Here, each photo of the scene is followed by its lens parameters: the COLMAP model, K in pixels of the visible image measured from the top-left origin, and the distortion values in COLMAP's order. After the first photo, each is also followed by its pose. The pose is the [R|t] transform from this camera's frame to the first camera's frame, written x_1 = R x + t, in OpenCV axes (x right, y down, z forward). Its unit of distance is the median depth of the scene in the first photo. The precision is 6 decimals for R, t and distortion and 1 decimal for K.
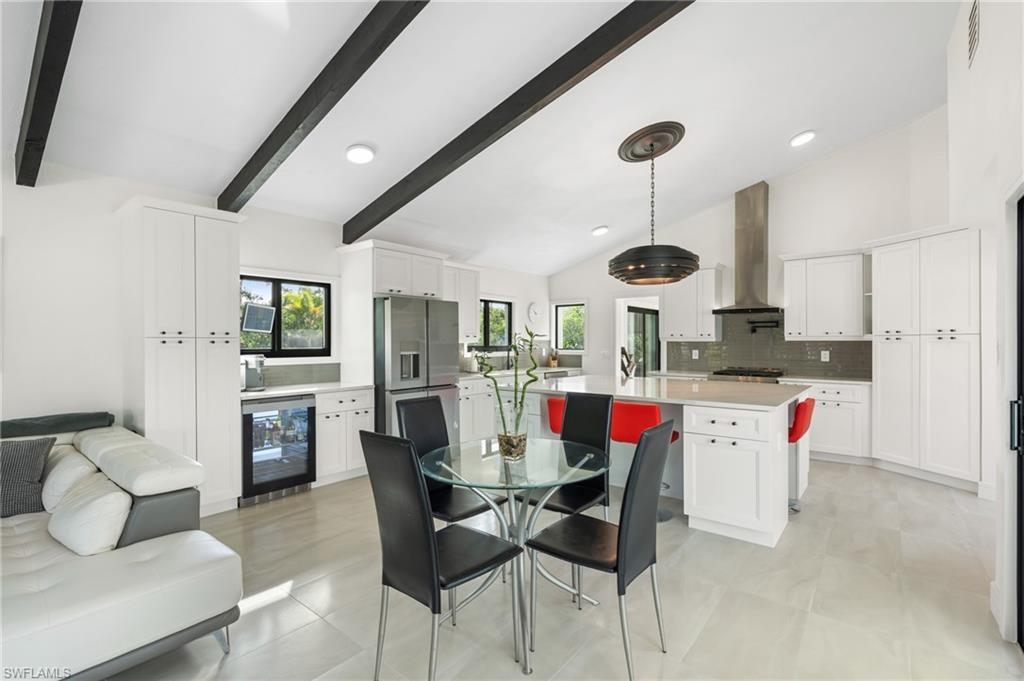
lens RADIAL K [[460.3, 0, 517.1], [0, 460.3, 340.3], [0, 0, 1]] dist [-0.009022, 0.002570]
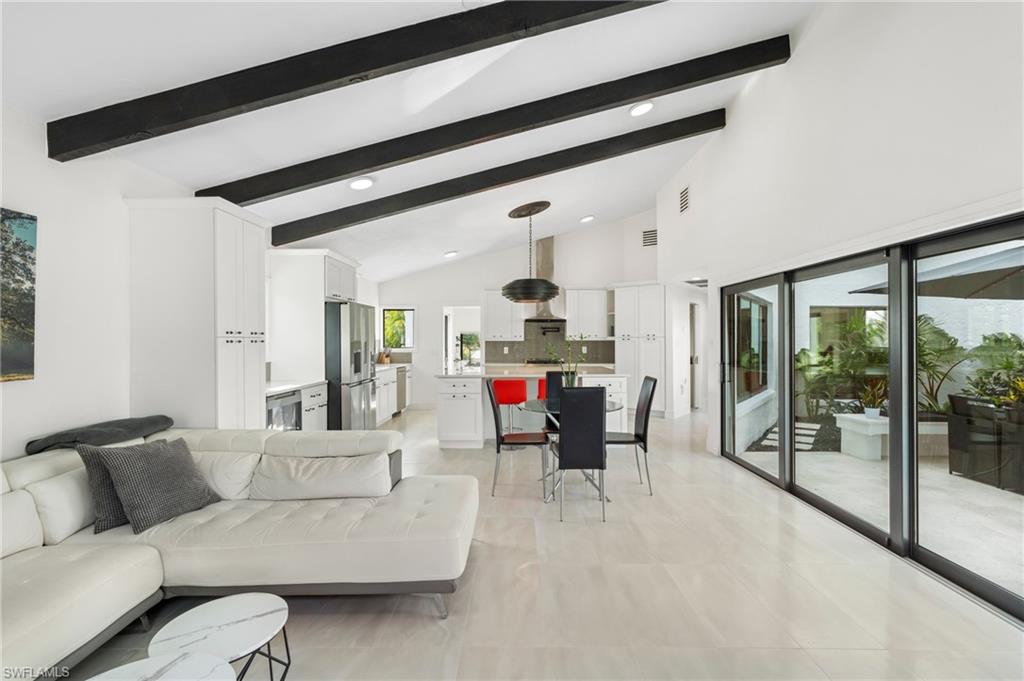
lens RADIAL K [[460.3, 0, 512.8], [0, 460.3, 338.1], [0, 0, 1]] dist [-0.009022, 0.002570]
pose [[0.784505, 0.002565, 0.620118, -0.542914], [0.000522, 0.999988, -0.004795, 0.000430], [-0.620123, 0.004086, 0.784494, -0.122256]]
